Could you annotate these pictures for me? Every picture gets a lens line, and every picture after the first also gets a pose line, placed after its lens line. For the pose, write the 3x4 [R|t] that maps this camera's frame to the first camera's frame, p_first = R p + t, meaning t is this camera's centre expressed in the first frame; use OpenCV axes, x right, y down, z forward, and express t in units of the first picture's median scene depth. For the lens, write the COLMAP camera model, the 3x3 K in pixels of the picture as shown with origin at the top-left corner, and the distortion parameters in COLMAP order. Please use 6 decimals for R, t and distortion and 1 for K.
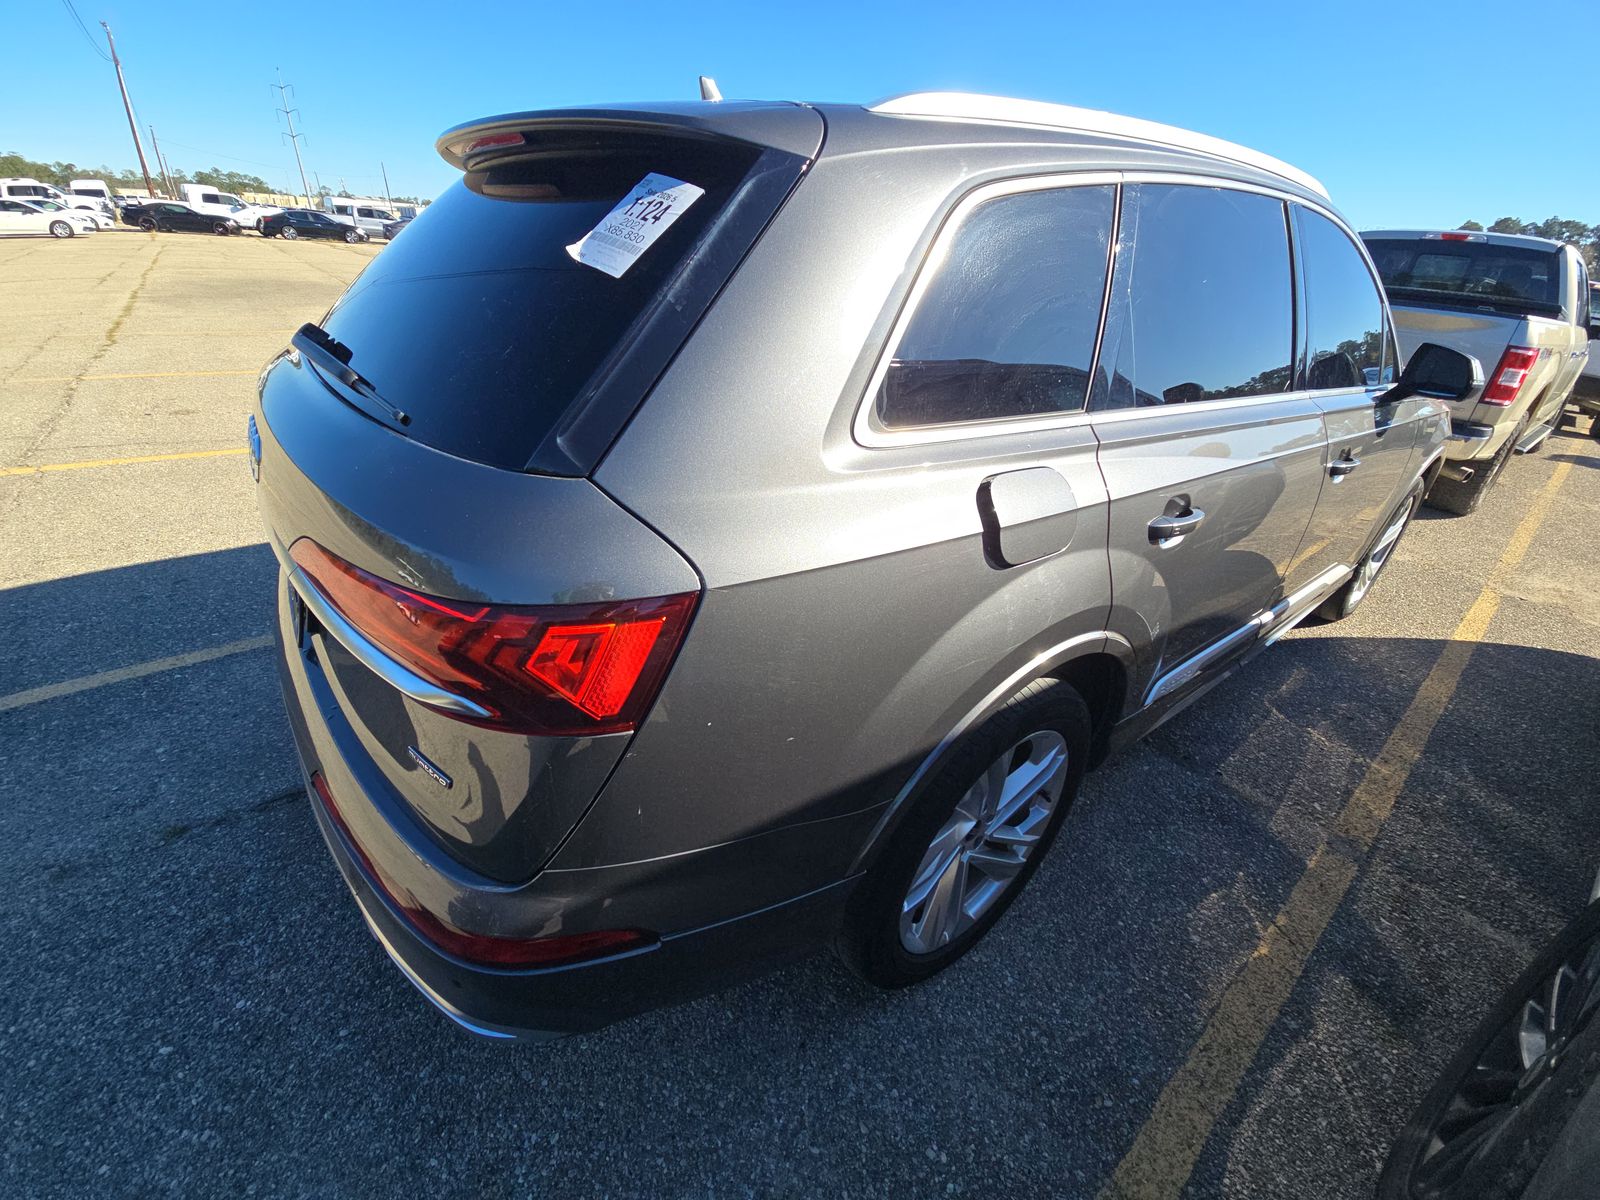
lens RADIAL K [[645.7, 0, 797.0], [0, 645.7, 593.9], [0, 0, 1]] dist [-0.000995, -0.000367]
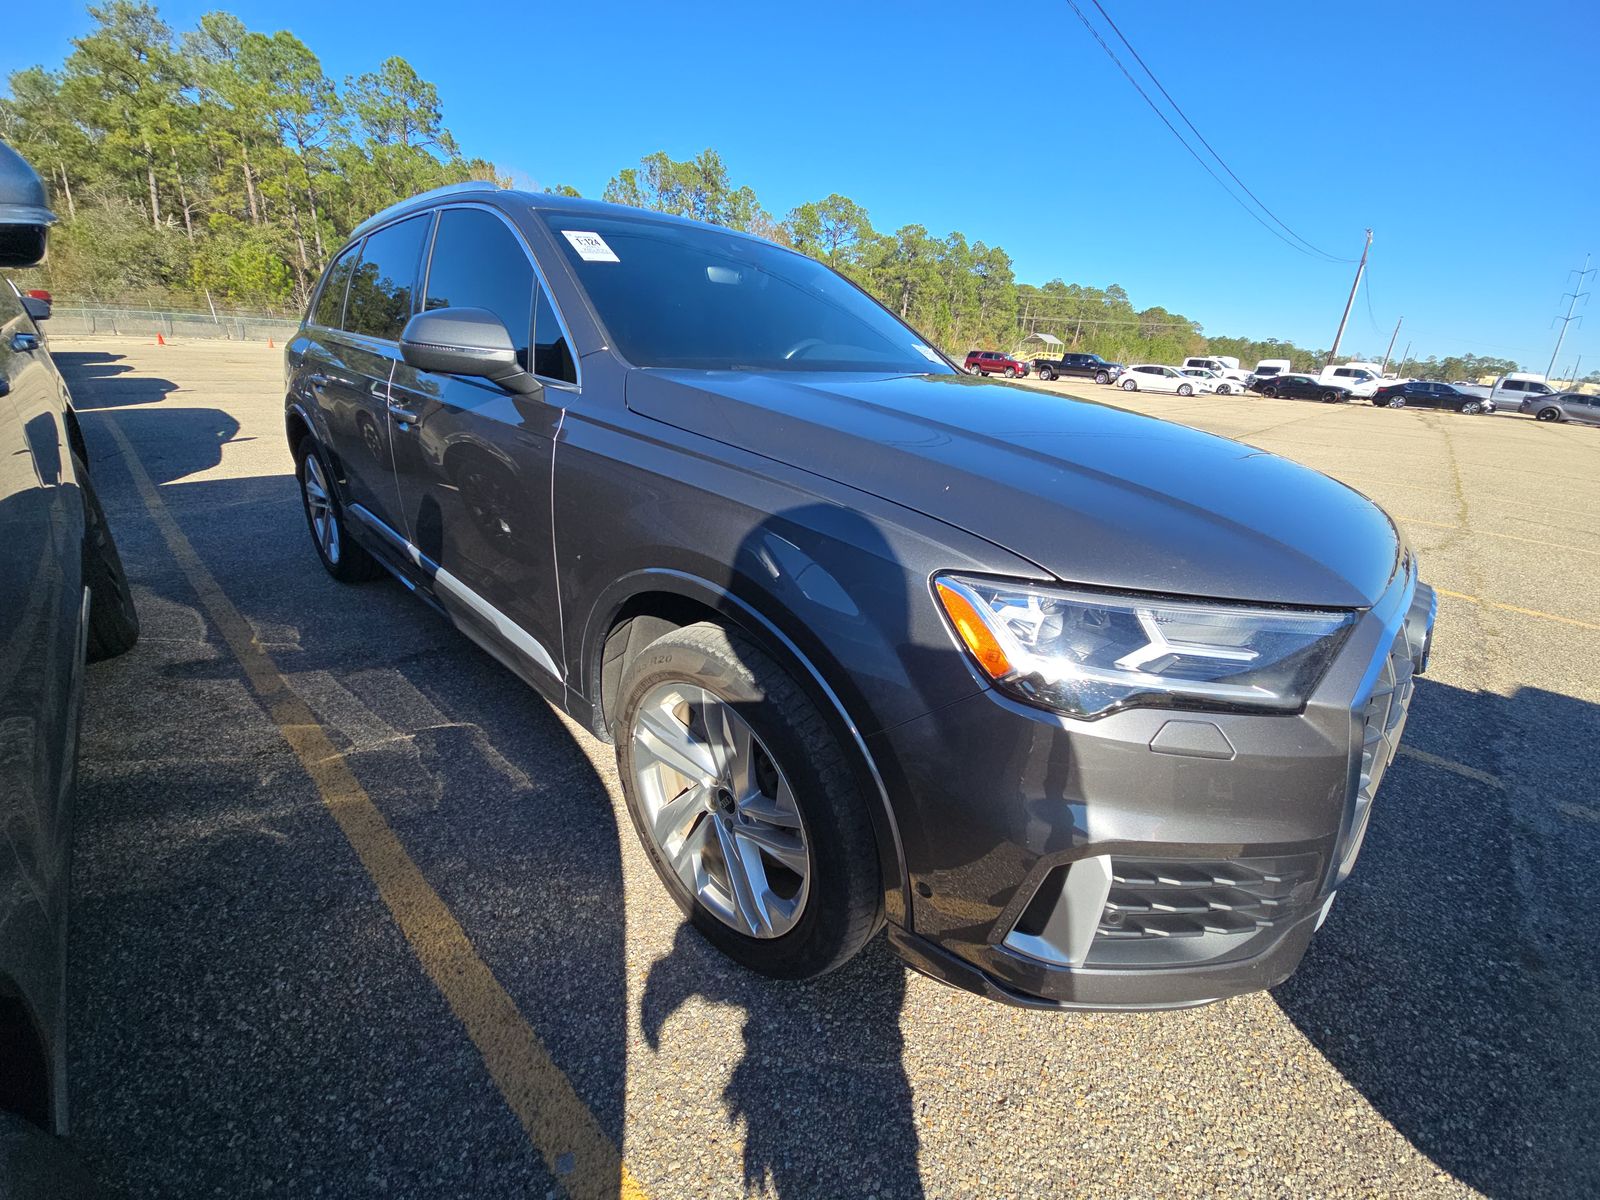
lens RADIAL K [[645.7, 0, 801.1], [0, 645.7, 600.6], [0, 0, 1]] dist [-0.000995, -0.000367]
pose [[0.157571, 0.310682, -0.937362, 1.696815], [-0.510233, 0.838312, 0.192082, -0.401811], [0.845478, 0.448007, 0.290614, 1.135634]]
